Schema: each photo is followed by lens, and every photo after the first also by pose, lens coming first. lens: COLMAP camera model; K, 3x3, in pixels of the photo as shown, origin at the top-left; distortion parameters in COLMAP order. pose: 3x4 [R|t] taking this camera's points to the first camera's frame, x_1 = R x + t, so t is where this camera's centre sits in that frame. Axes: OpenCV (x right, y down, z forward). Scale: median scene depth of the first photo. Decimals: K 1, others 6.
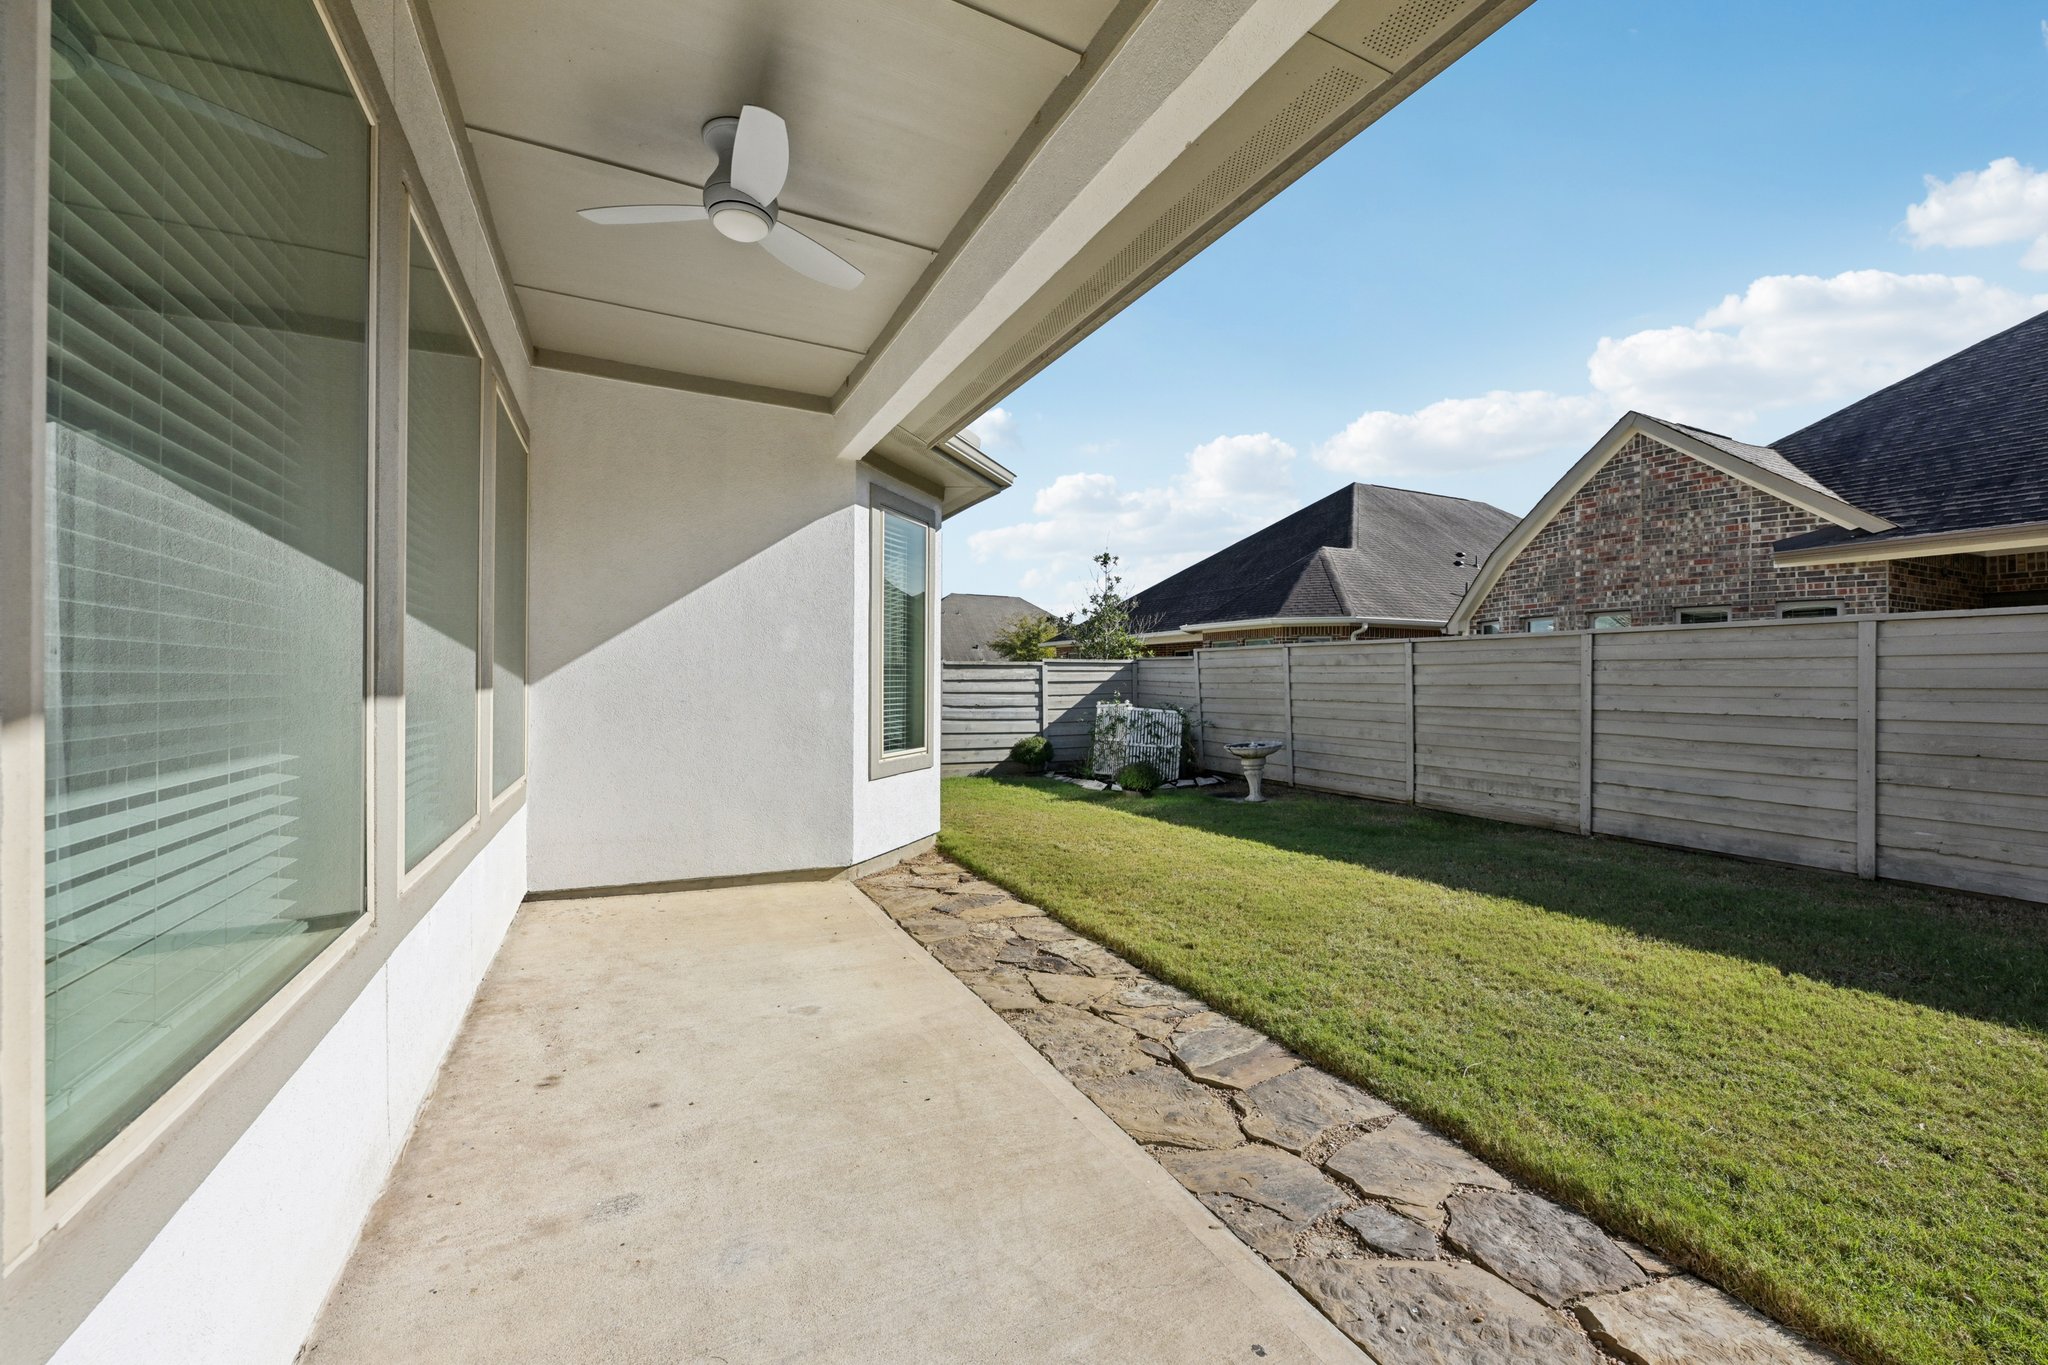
lens RADIAL K [[815.5, 0, 1031.9], [0, 815.5, 684.1], [0, 0, 1]] dist [-0.000899, -0.000075]
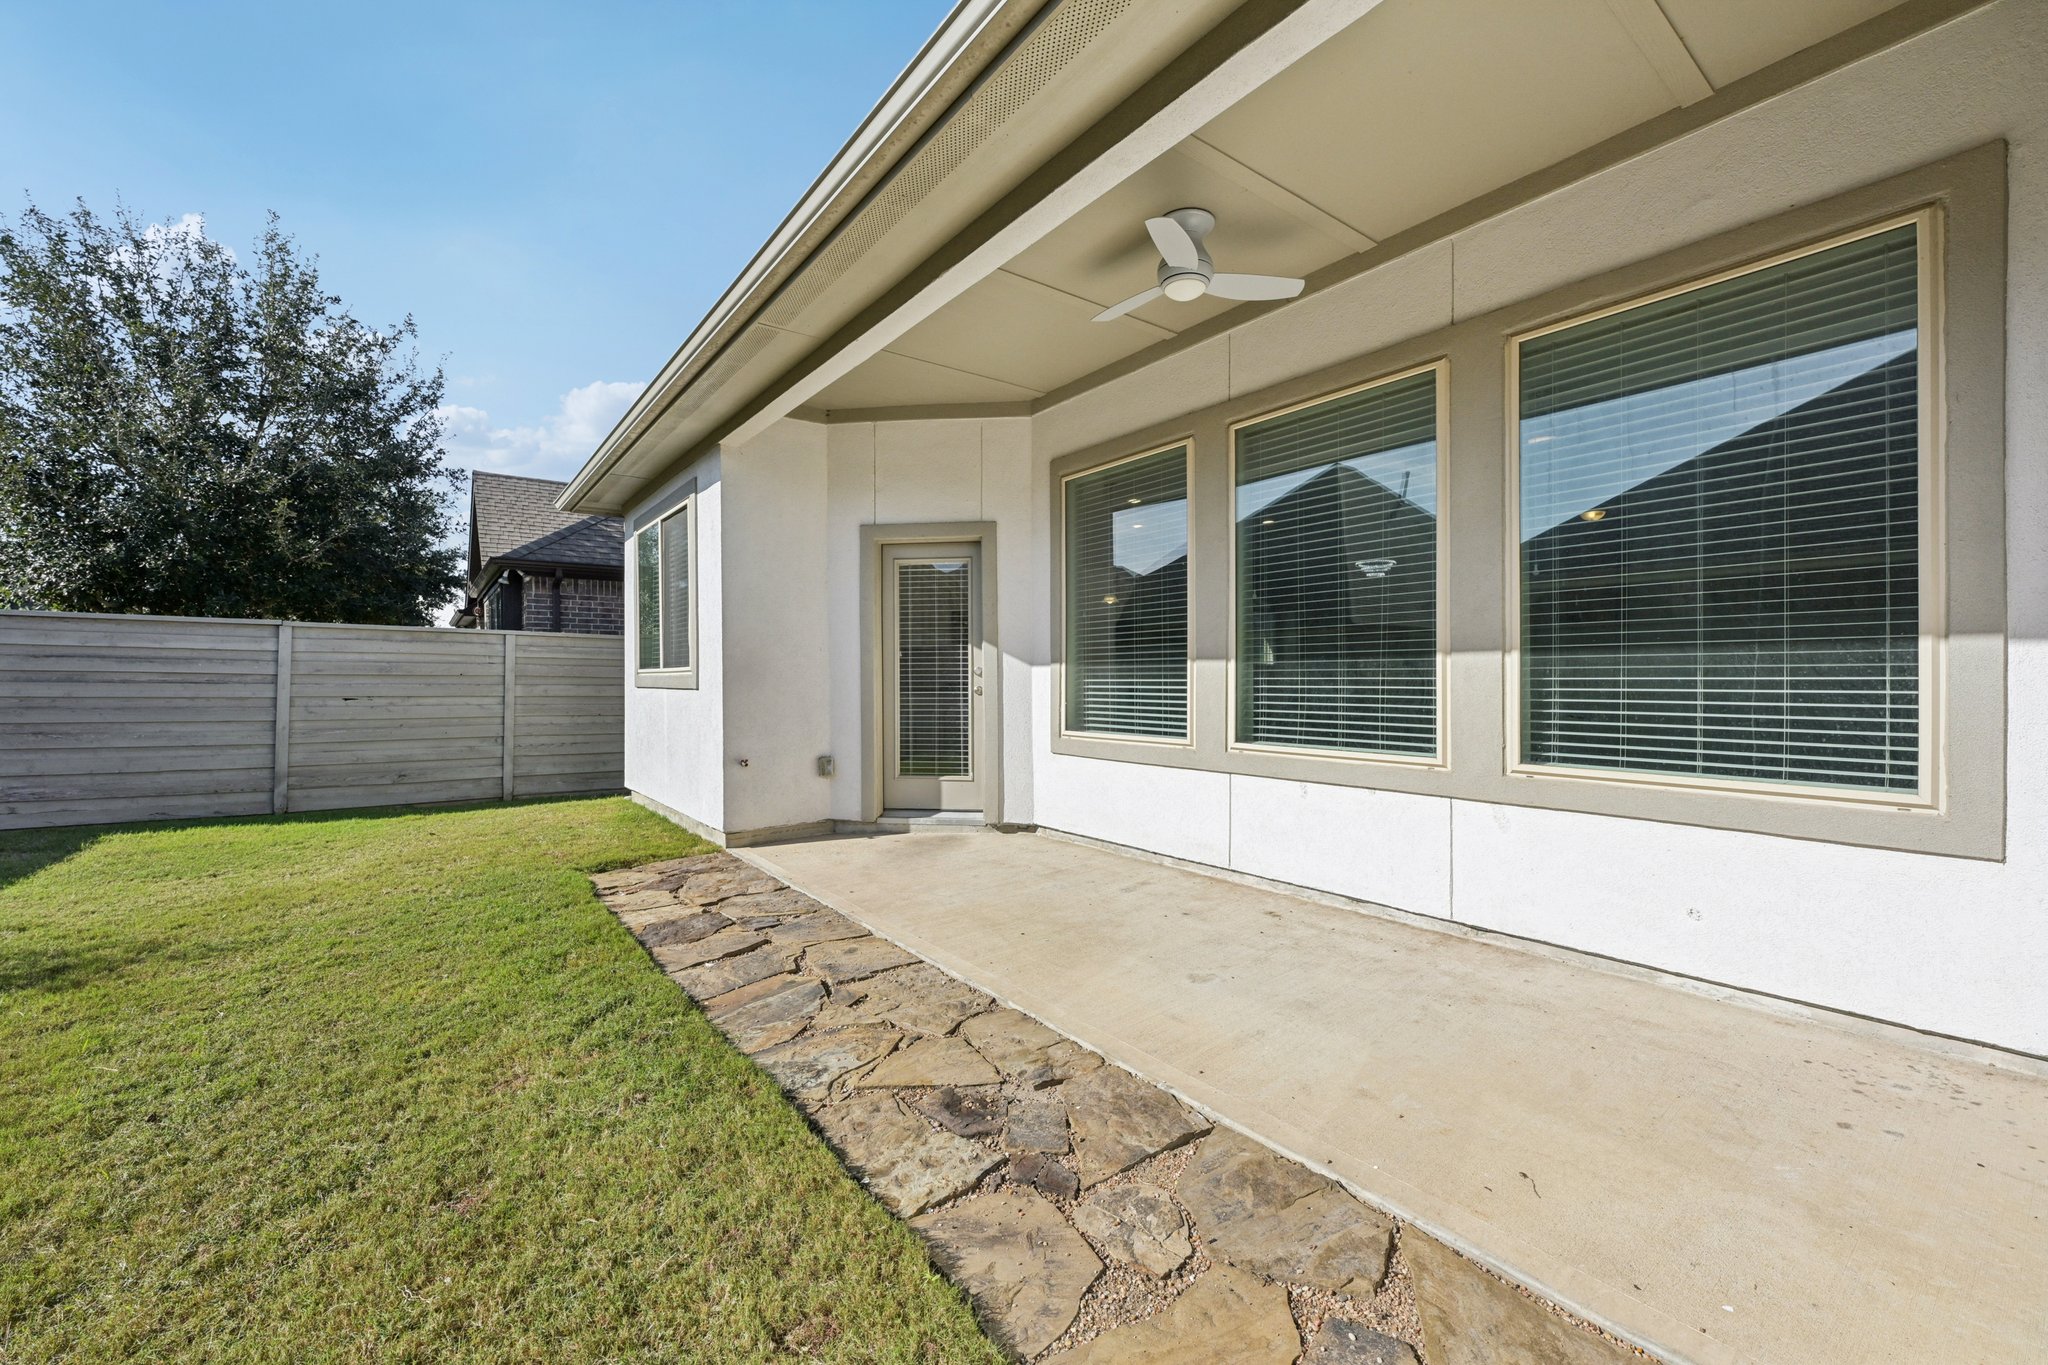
lens RADIAL K [[815.5, 0, 1026.3], [0, 815.5, 686.3], [0, 0, 1]] dist [-0.000899, -0.000075]
pose [[-0.980983, -0.000457, -0.194092, 0.032598], [-0.002603, 0.999938, 0.010805, 0.012261], [0.194075, 0.011105, -0.980924, 0.540959]]
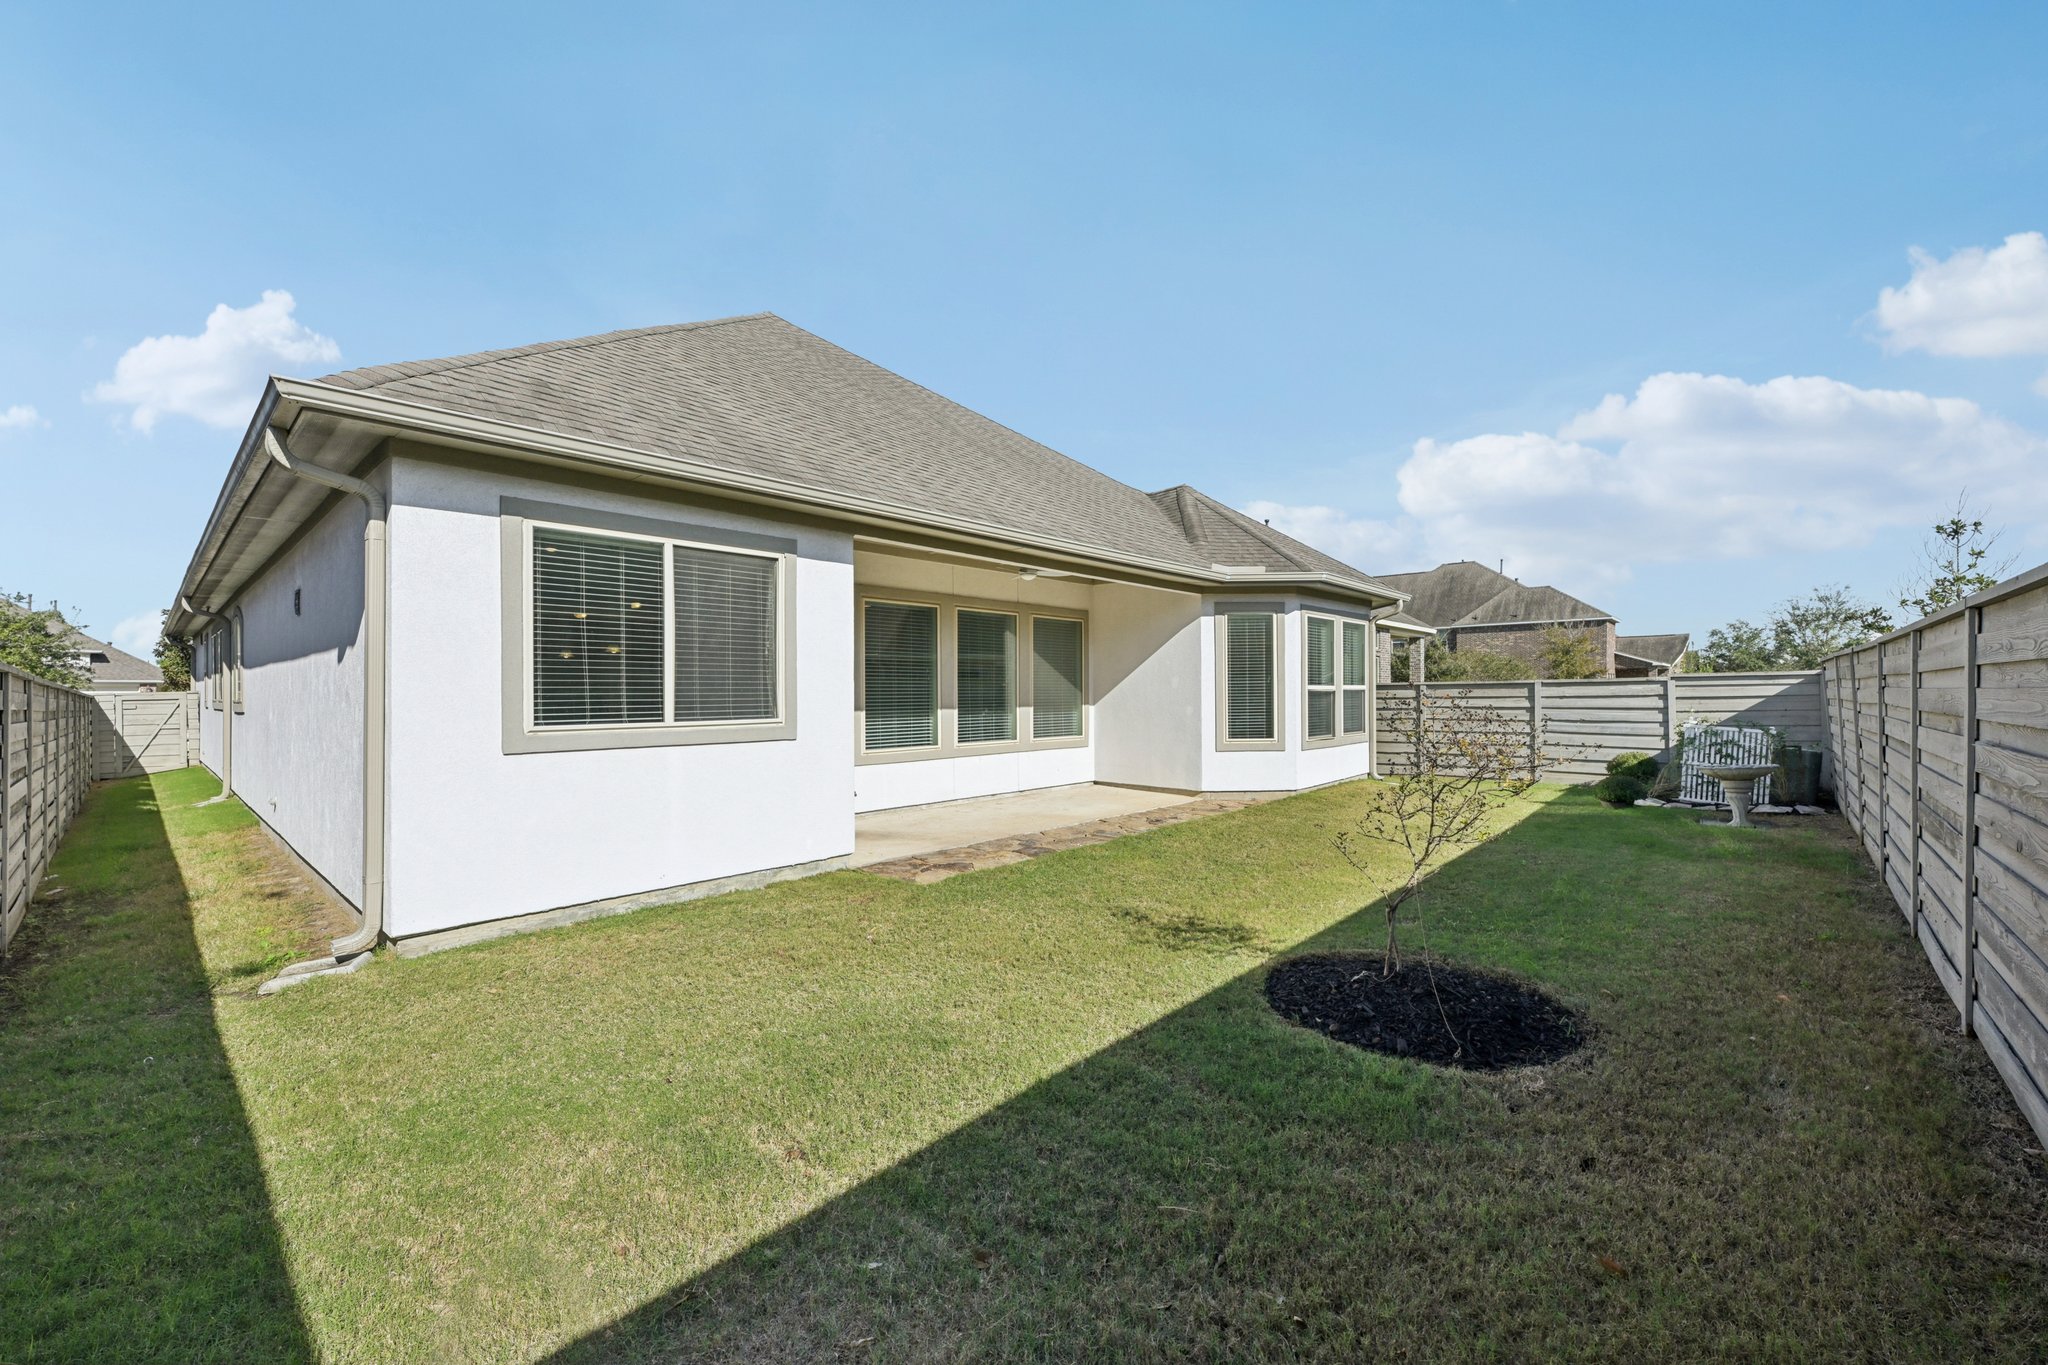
lens RADIAL K [[815.5, 0, 1018.0], [0, 815.5, 687.8], [0, 0, 1]] dist [-0.000899, -0.000075]
pose [[0.363099, -0.014763, -0.931634, 0.724387], [0.005857, 0.999891, -0.013561, -0.006552], [0.931732, -0.000532, 0.363146, -0.088180]]
